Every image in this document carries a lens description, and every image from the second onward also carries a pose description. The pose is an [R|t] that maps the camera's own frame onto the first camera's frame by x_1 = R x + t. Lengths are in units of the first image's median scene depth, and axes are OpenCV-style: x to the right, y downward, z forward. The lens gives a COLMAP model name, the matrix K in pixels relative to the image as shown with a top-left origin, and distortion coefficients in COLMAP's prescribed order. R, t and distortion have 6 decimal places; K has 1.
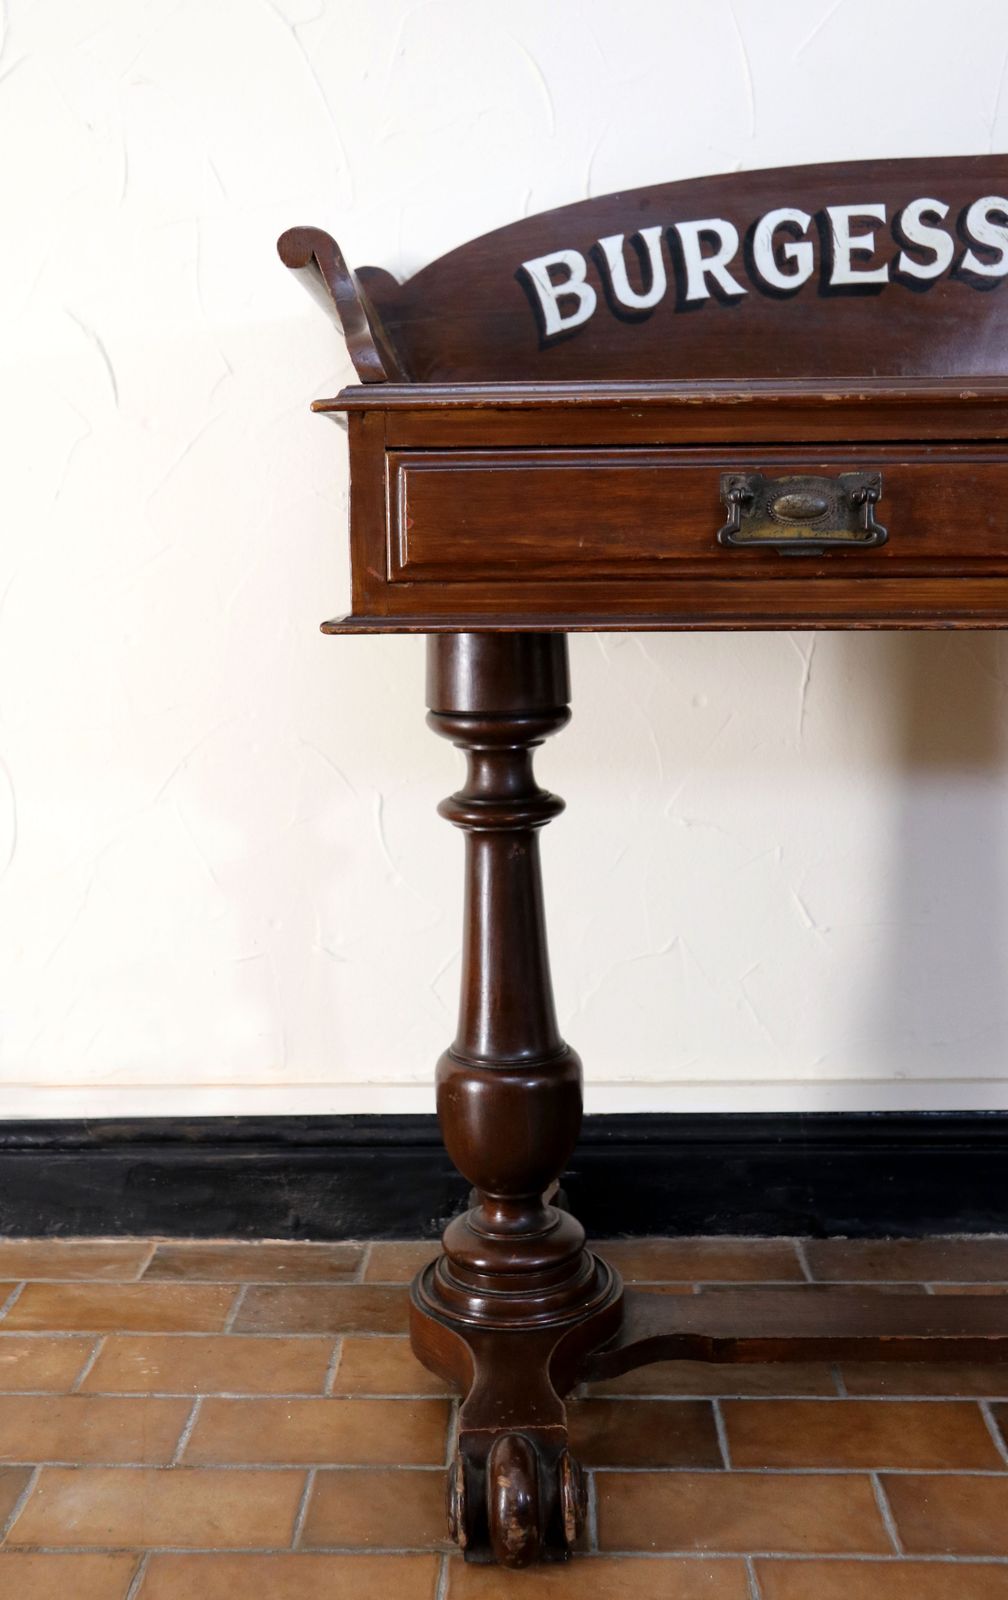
lens RADIAL K [[1794.1, 0, 469.4], [0, 1794.1, 797.5], [0, 0, 1]] dist [0.002492, 0.000000]
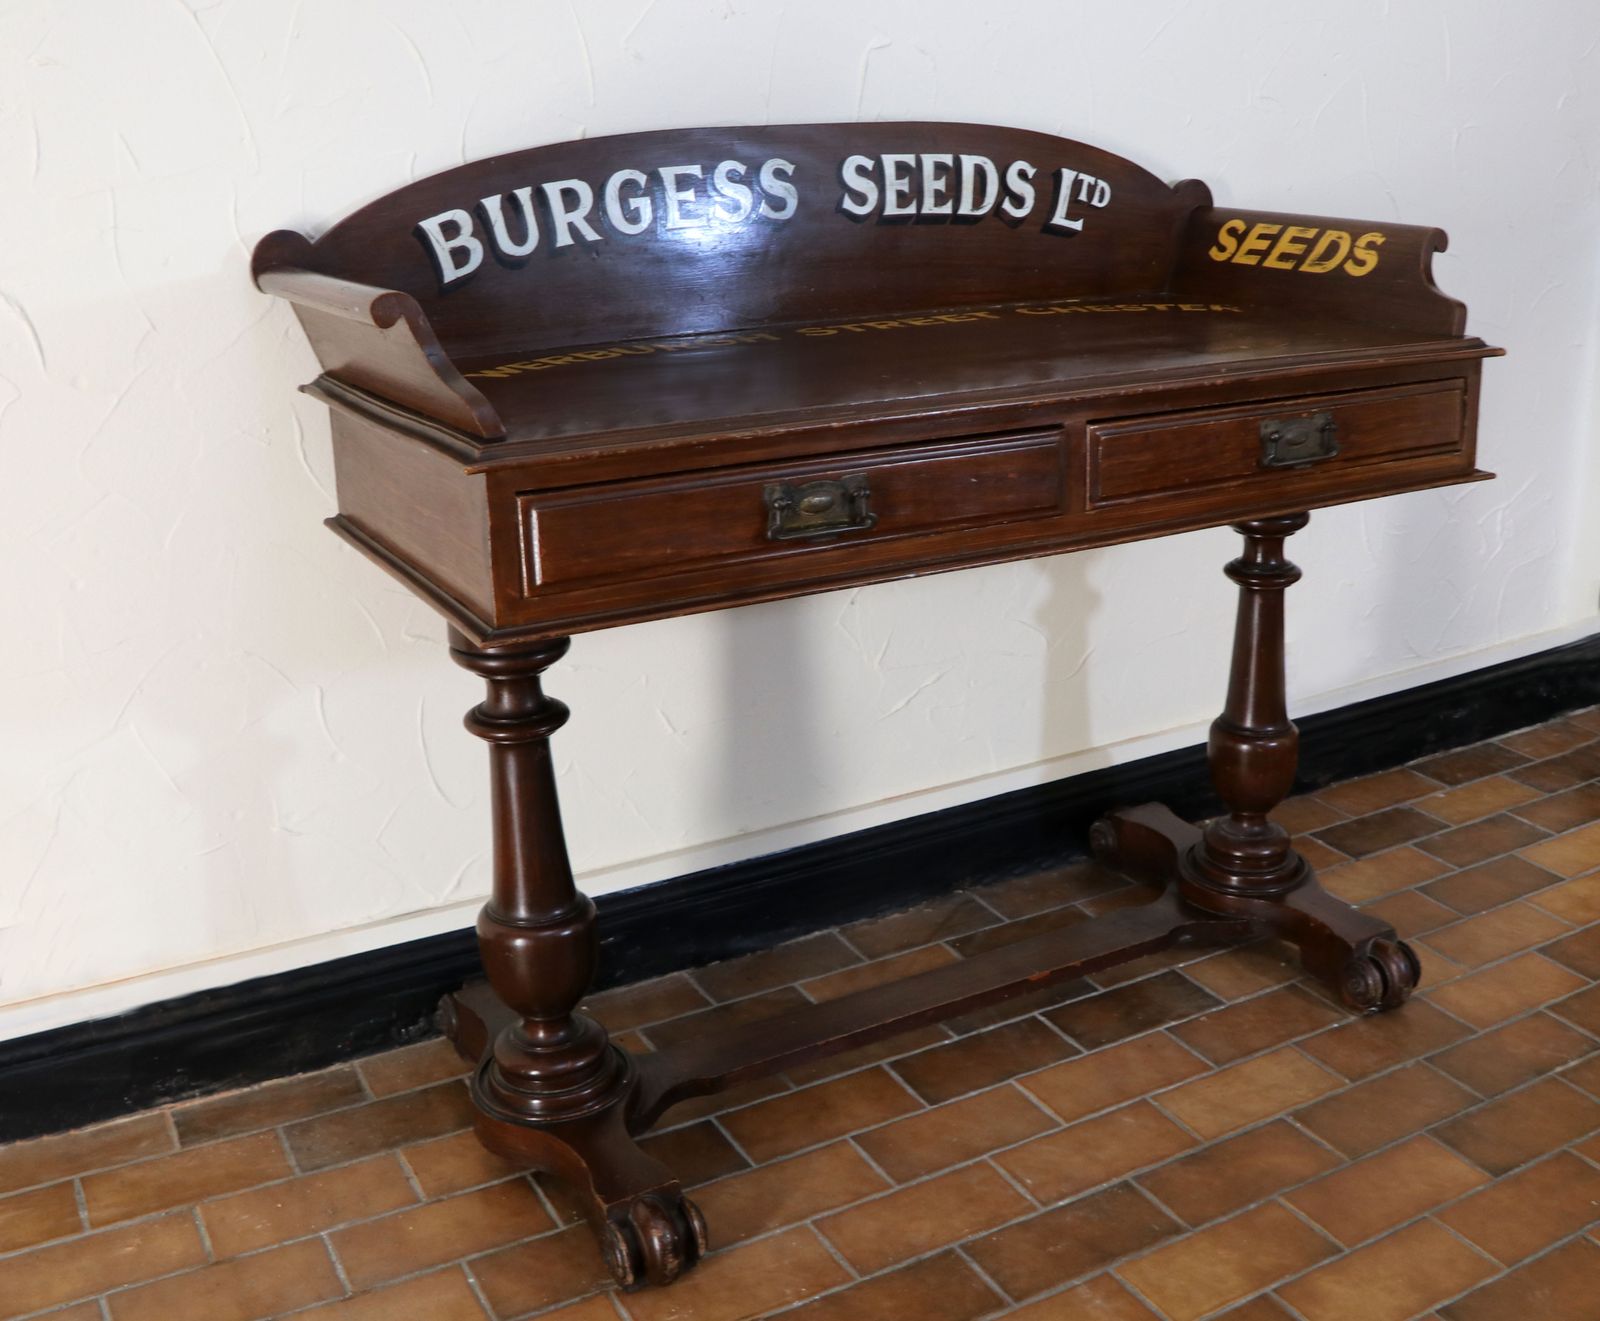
lens RADIAL K [[1778.3, 0, 912.5], [0, 1778.3, 641.1], [0, 0, 1]] dist [-0.150224, 0.000000]
pose [[0.832492, -0.157107, 0.531295, -0.340284], [0.082276, 0.983376, 0.161872, -0.190277], [-0.547894, -0.091044, 0.831579, -0.116107]]
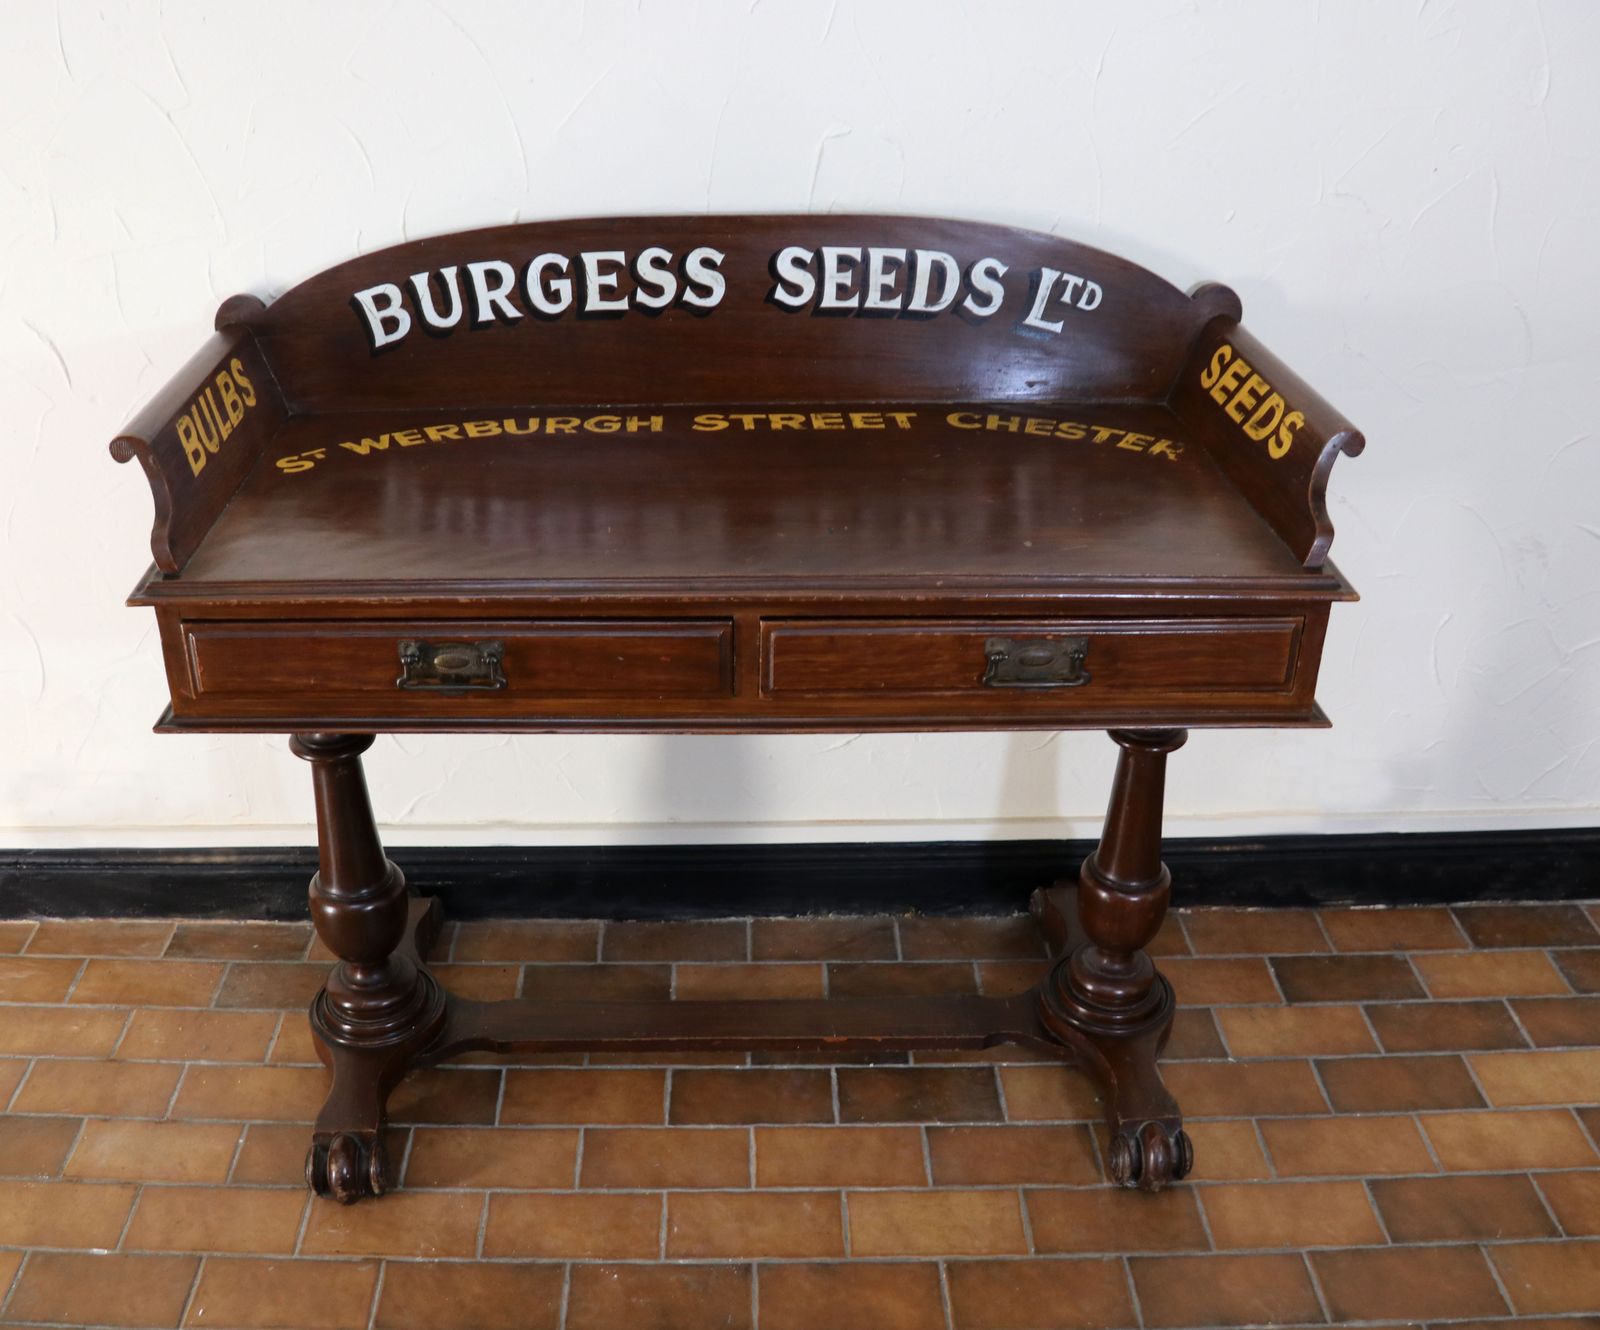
lens RADIAL K [[1611.0, 0, 722.6], [0, 1611.0, 704.6], [0, 0, 1]] dist [-0.139755, 0.000000]
pose [[0.999077, -0.008747, 0.042046, 0.250087], [-0.006307, 0.938543, 0.345105, -0.419680], [-0.042481, -0.345051, 0.937622, -0.208067]]
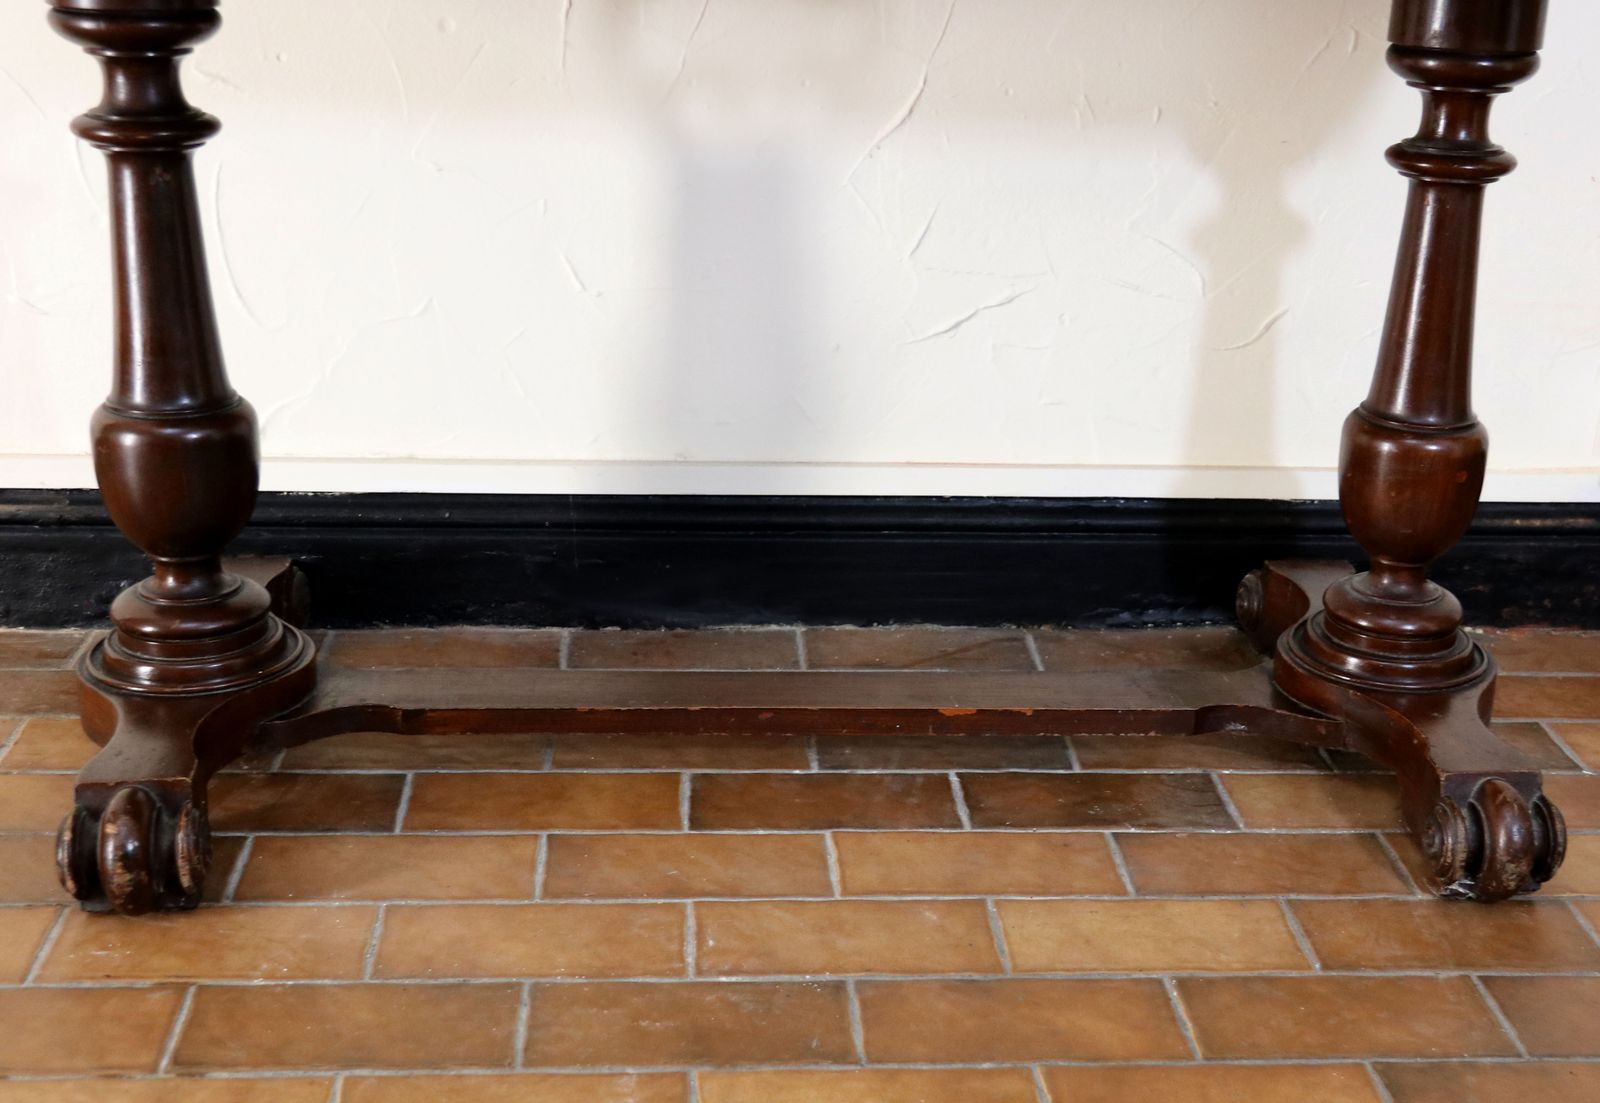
lens RADIAL K [[2196.2, 0, 853.0], [0, 2196.2, 673.4], [0, 0, 1]] dist [0.028787, 0.000000]
pose [[0.991161, 0.005504, 0.132550, 0.196582], [-0.033127, 0.977757, 0.207107, 0.029005], [-0.128461, -0.209668, 0.969297, -0.146075]]
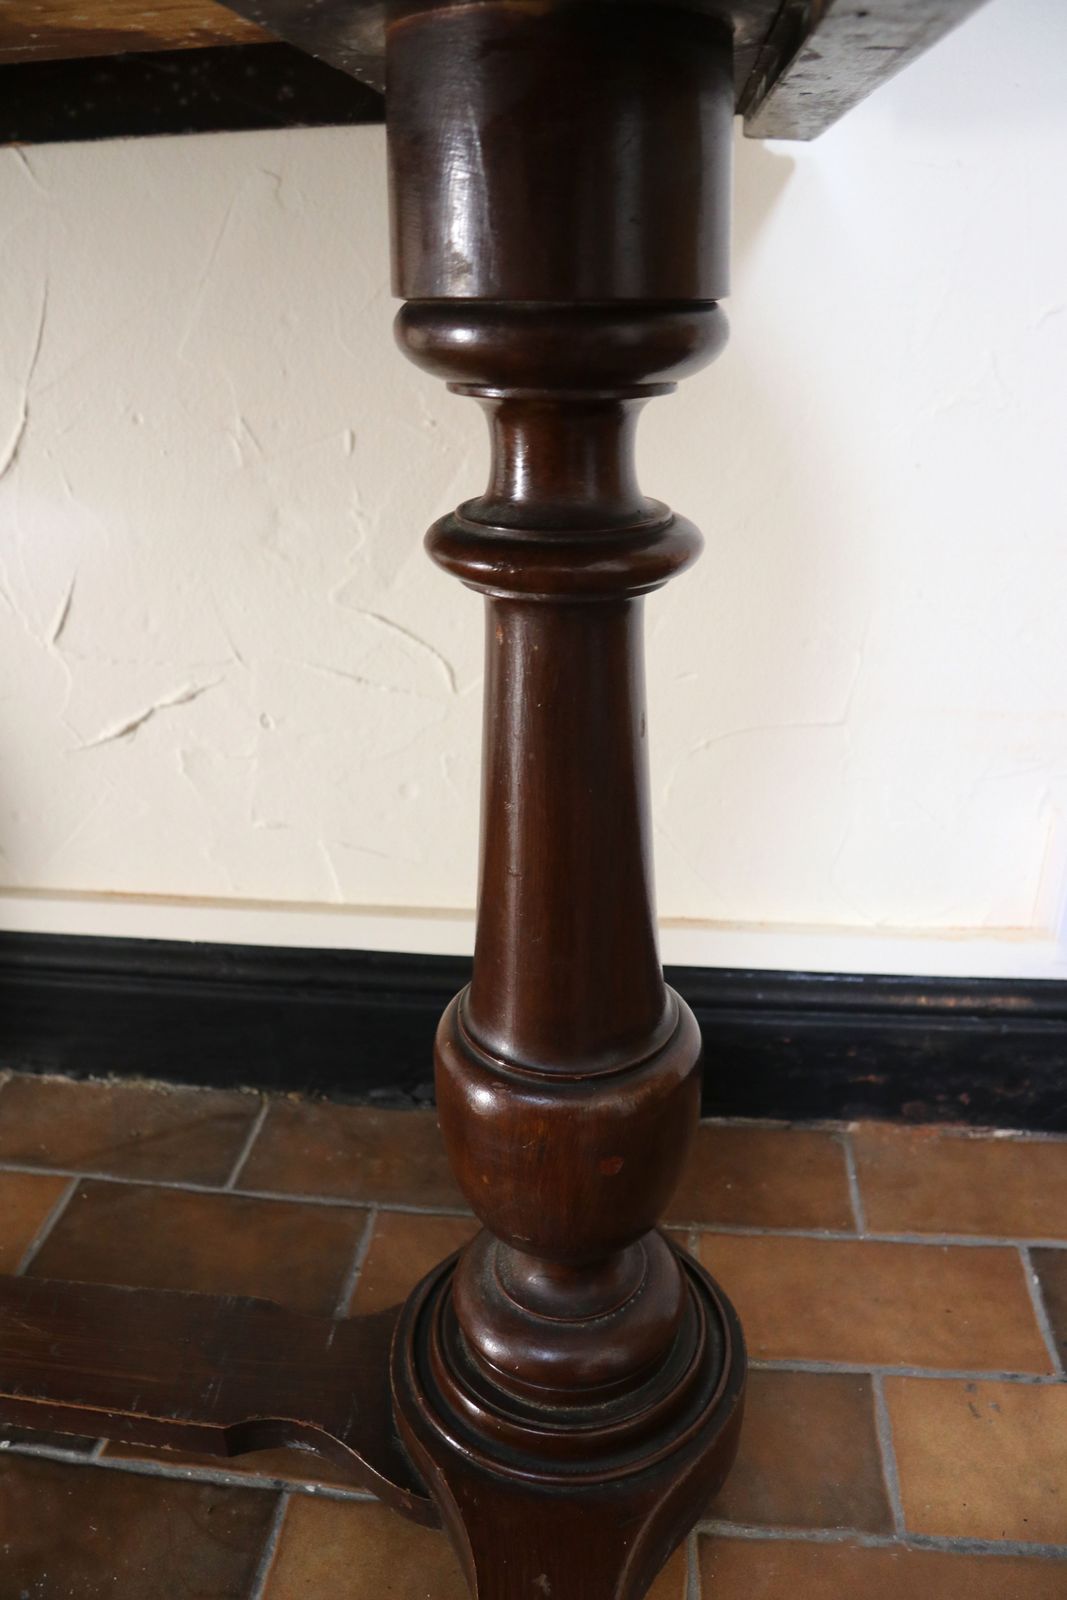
lens RADIAL K [[1227.8, 0, 518.6], [0, 1227.8, 800.6], [0, 0, 1]] dist [-0.161788, 0.060104]
pose [[0.996620, 0.037668, -0.073003, 0.618646], [-0.017031, 0.964111, 0.264954, -0.016924], [0.080364, -0.262815, 0.961494, 0.596669]]
